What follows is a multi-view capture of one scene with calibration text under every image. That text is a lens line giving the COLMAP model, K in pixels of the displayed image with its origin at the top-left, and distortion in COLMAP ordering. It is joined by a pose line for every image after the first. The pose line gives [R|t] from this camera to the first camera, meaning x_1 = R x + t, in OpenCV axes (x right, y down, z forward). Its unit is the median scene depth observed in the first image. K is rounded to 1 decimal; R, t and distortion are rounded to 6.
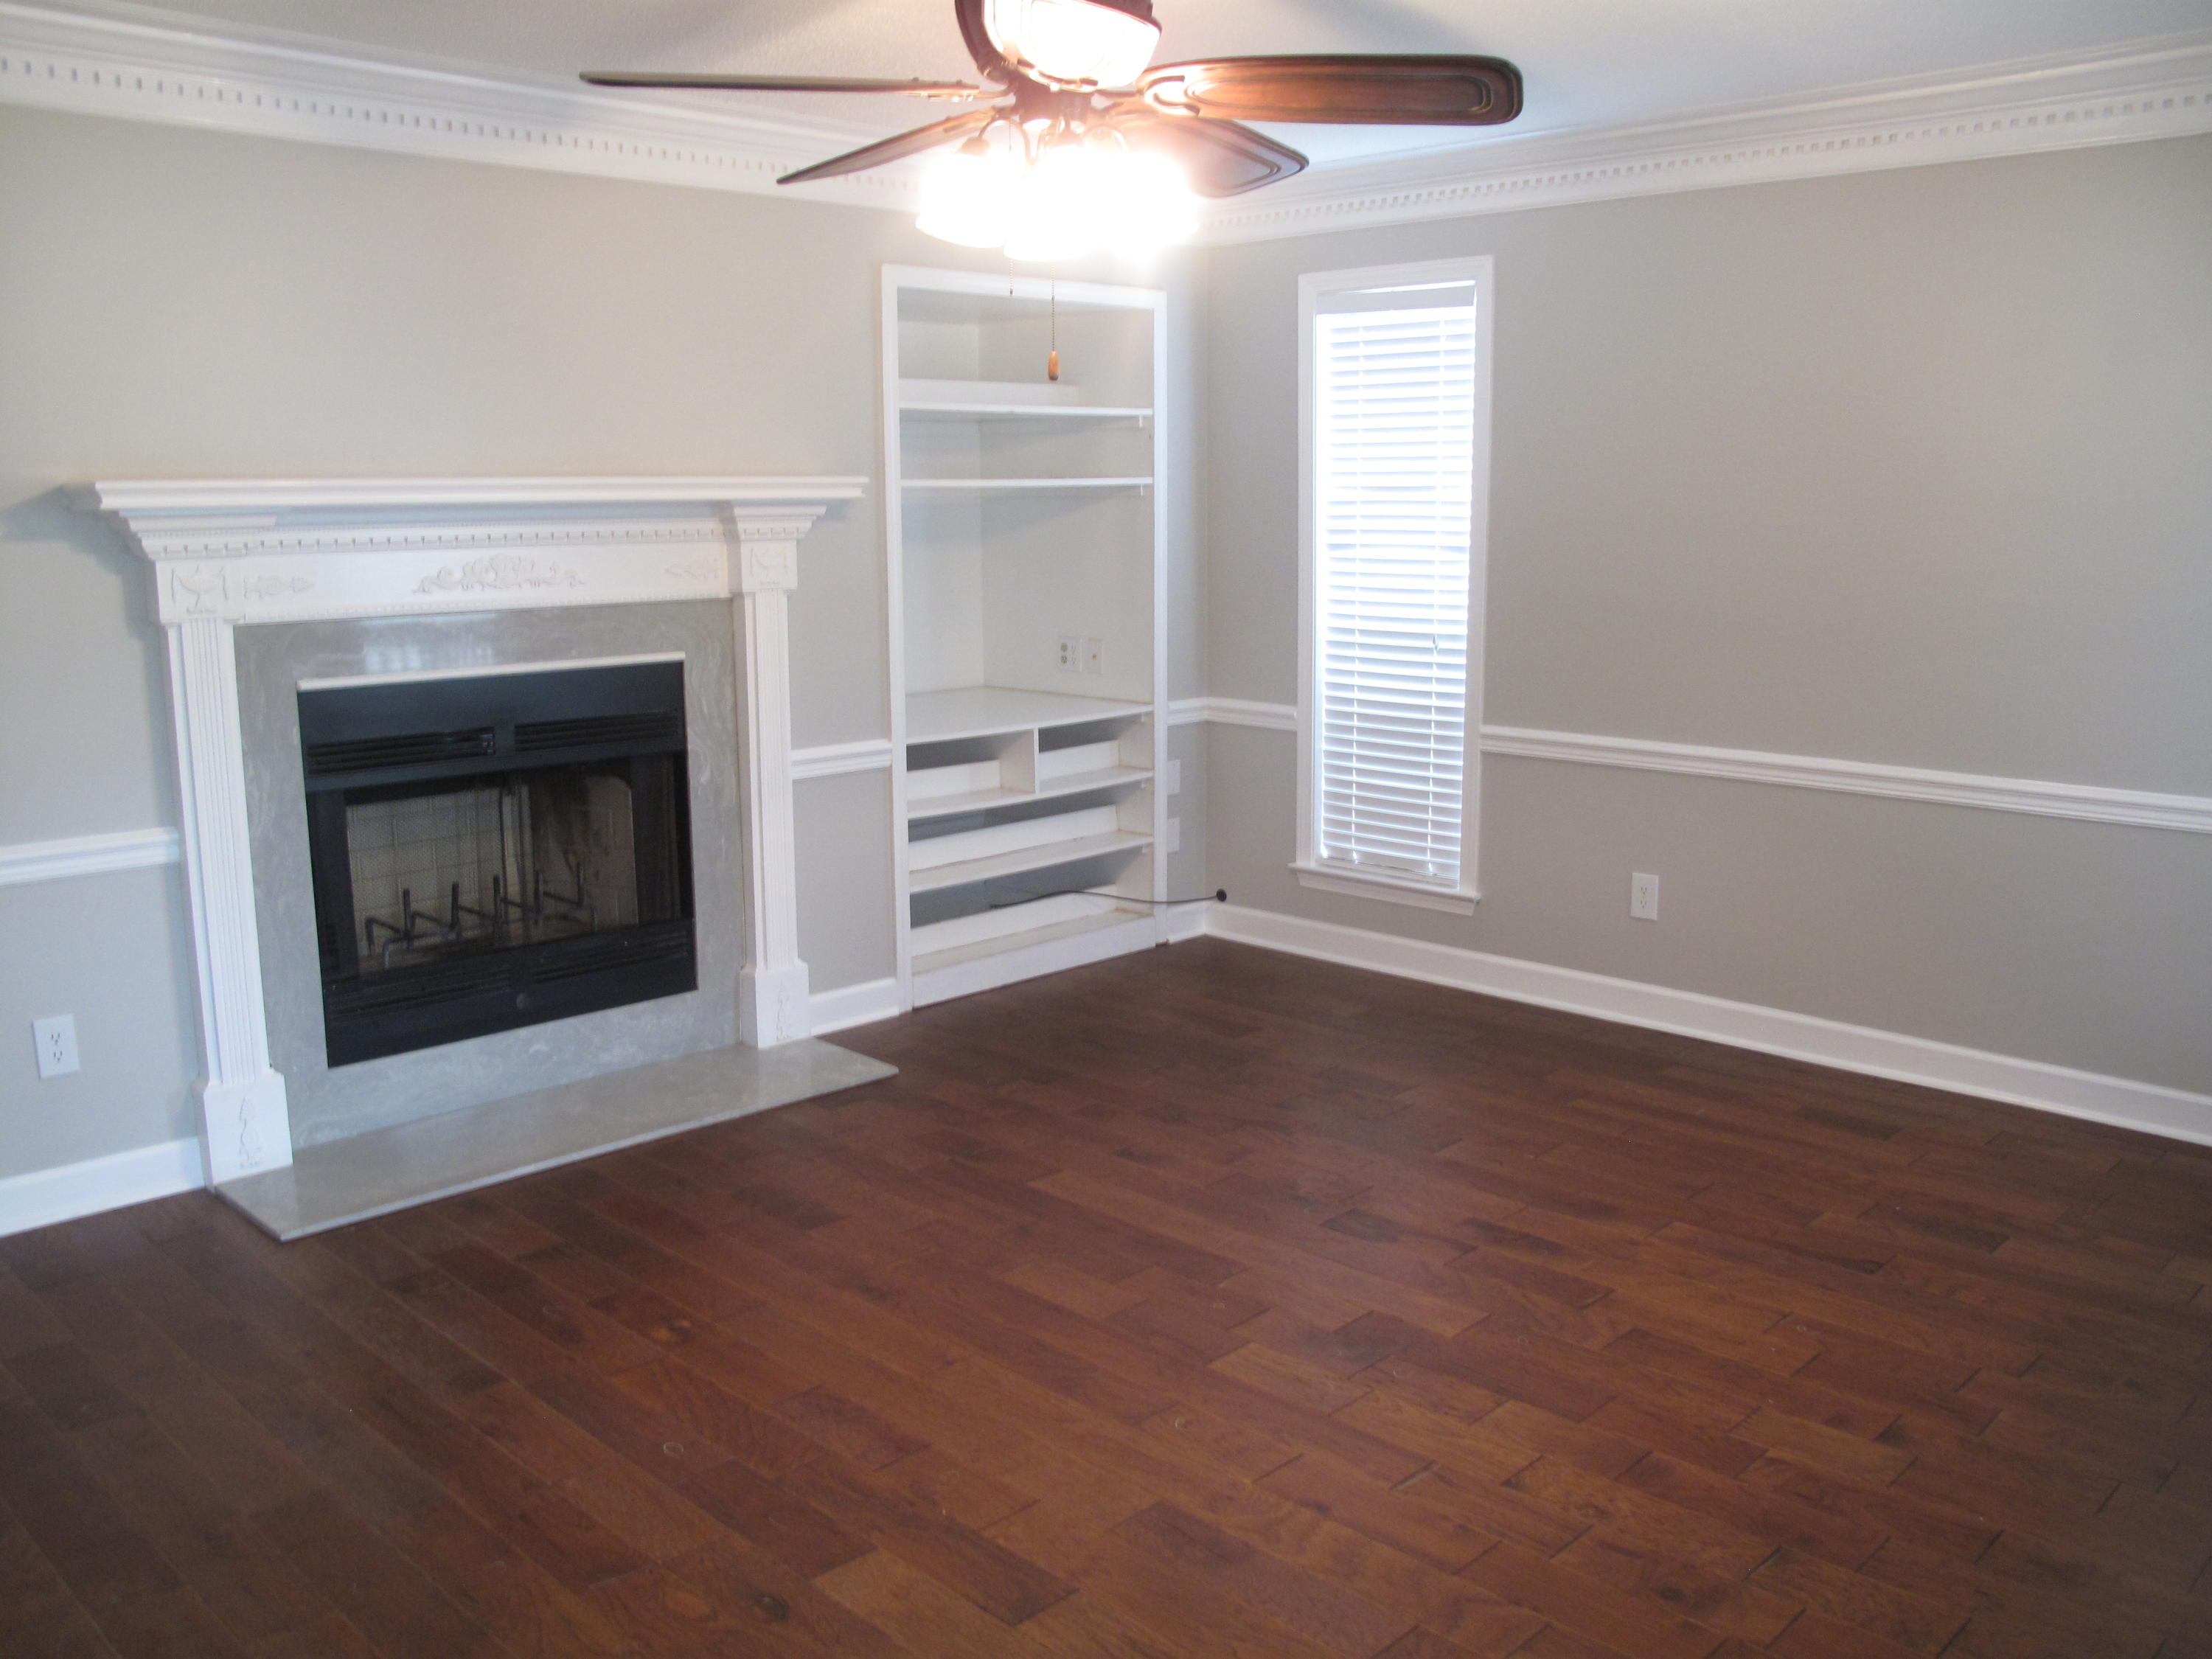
lens RADIAL K [[1858.7, 0, 1106.0], [0, 1858.7, 829.5], [0, 0, 1]] dist [-0.147246, 0.103505]
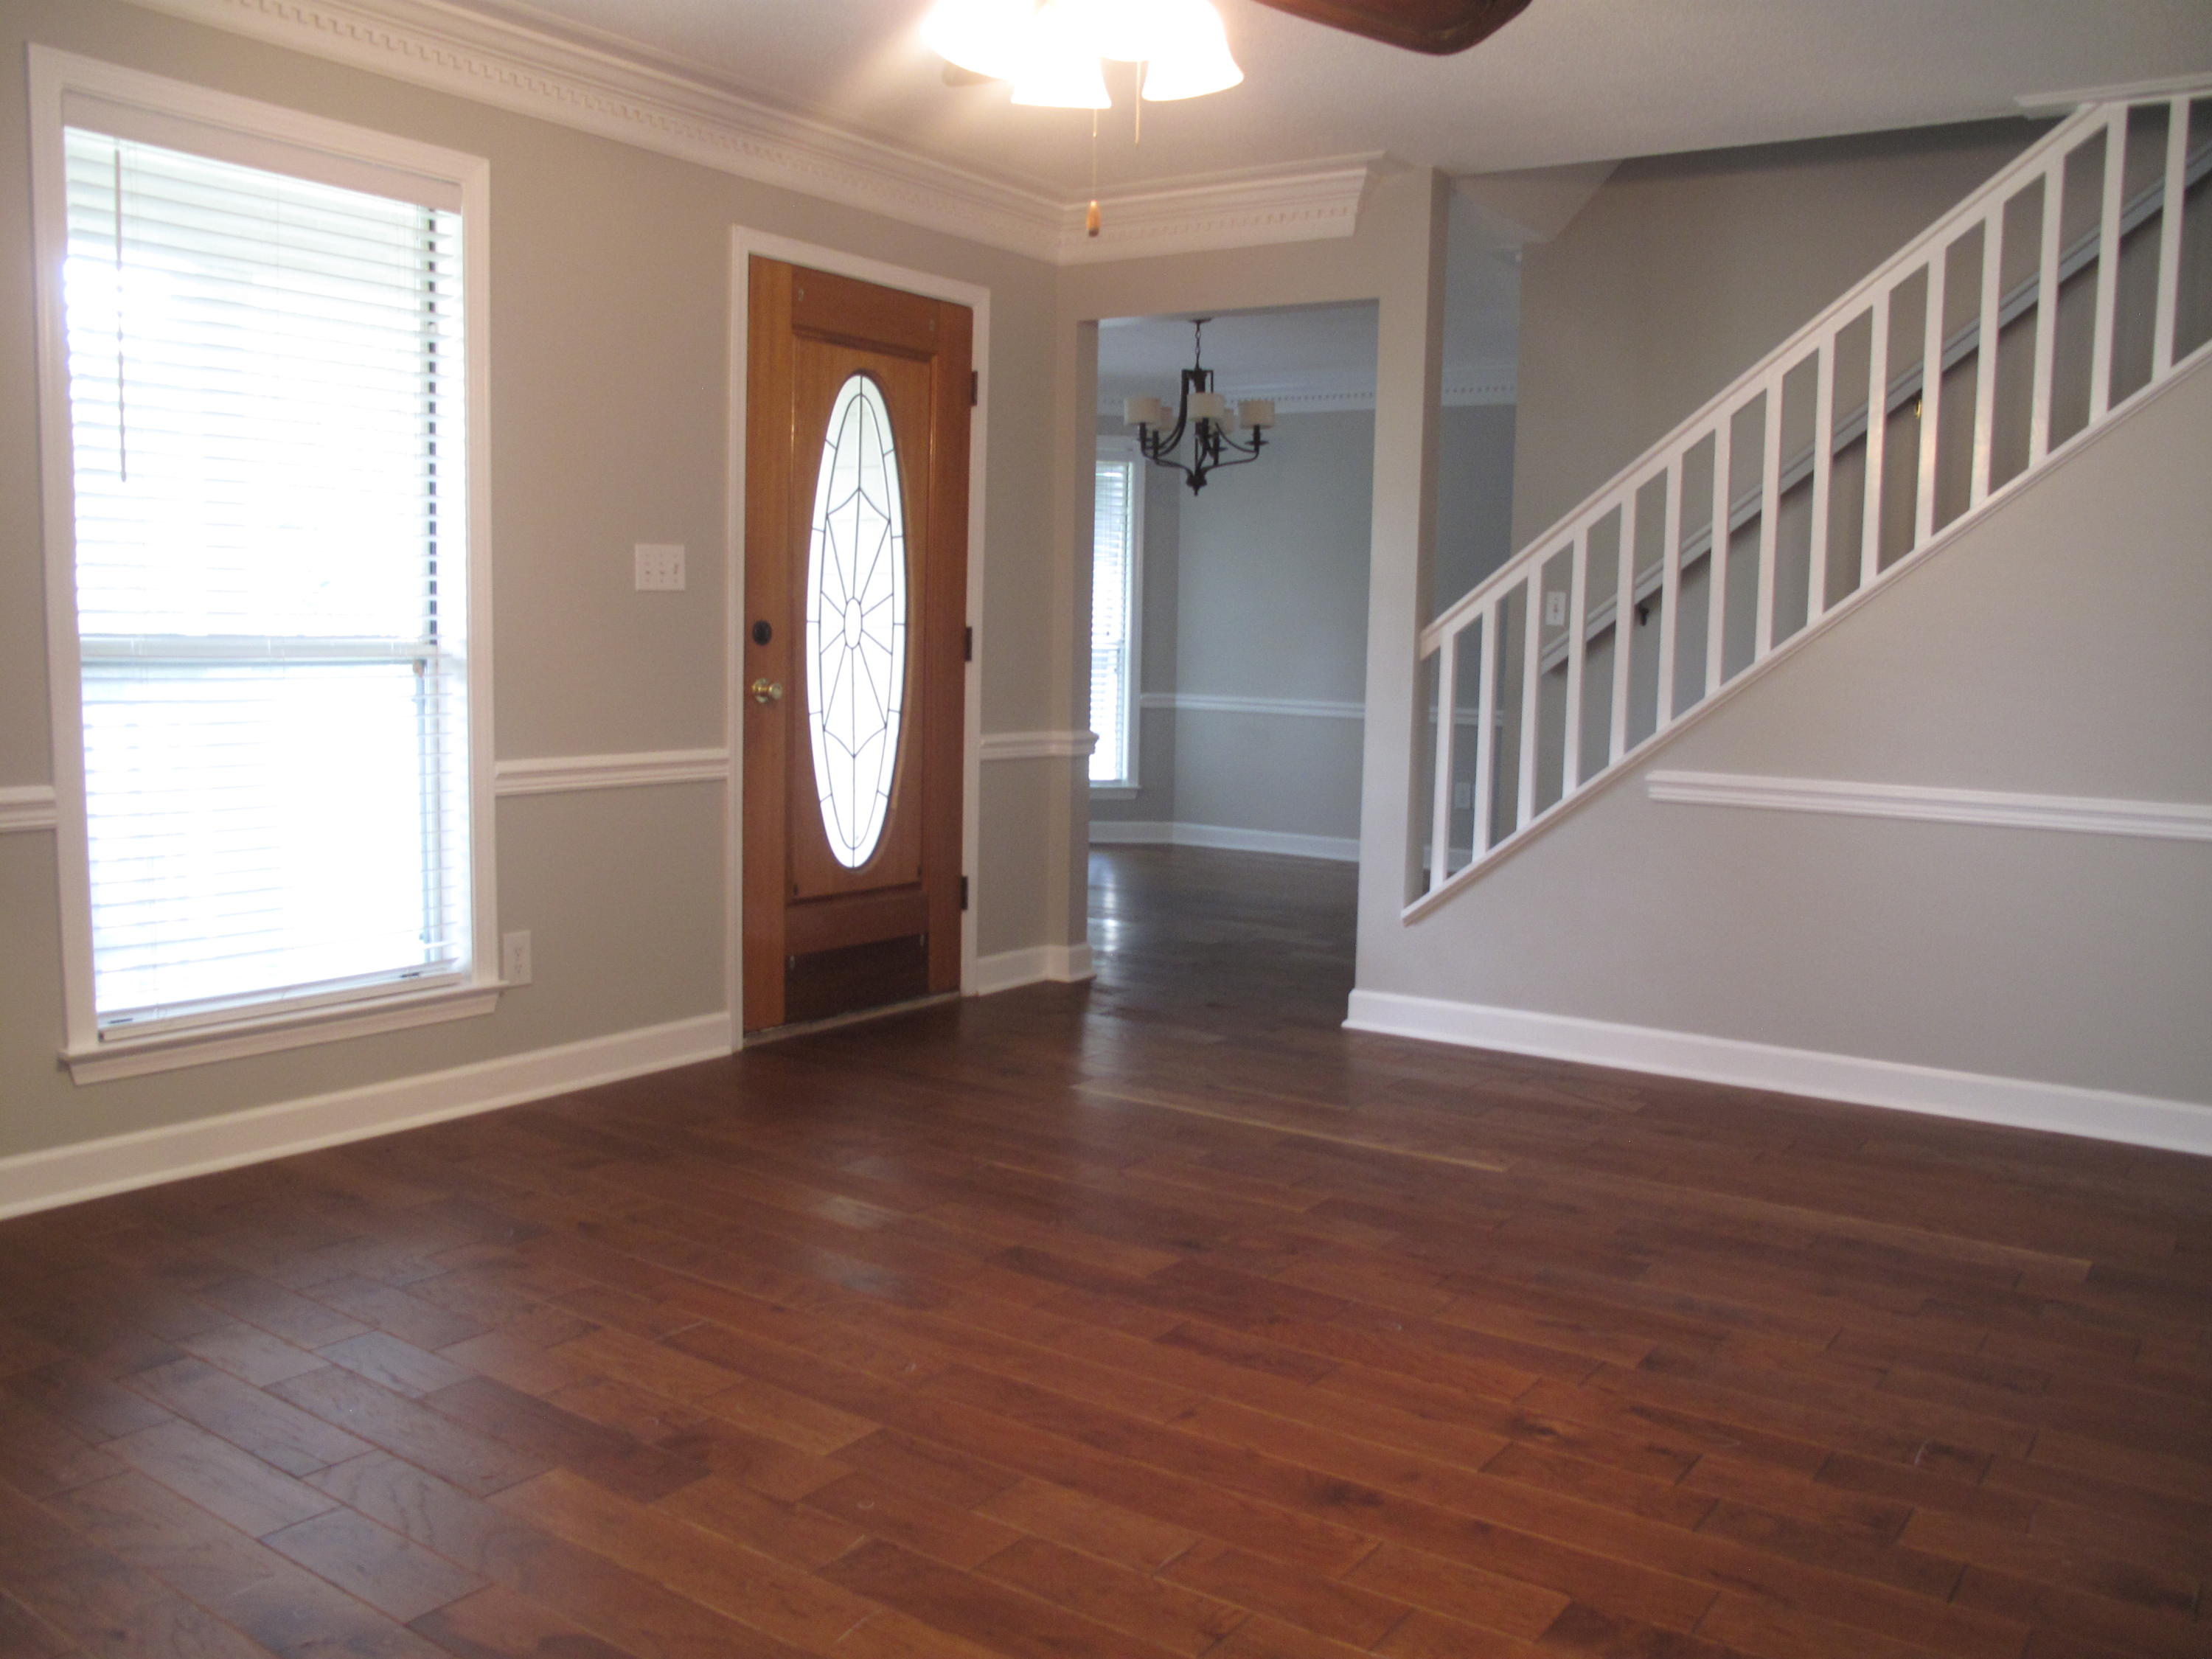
lens RADIAL K [[1858.7, 0, 1106.0], [0, 1858.7, 829.5], [0, 0, 1]] dist [-0.147246, 0.103505]
pose [[-0.984508, -0.003348, -0.175309, 0.099271], [-0.054144, 0.956761, 0.285792, -0.204016], [0.166772, 0.290856, -0.942120, 1.688787]]
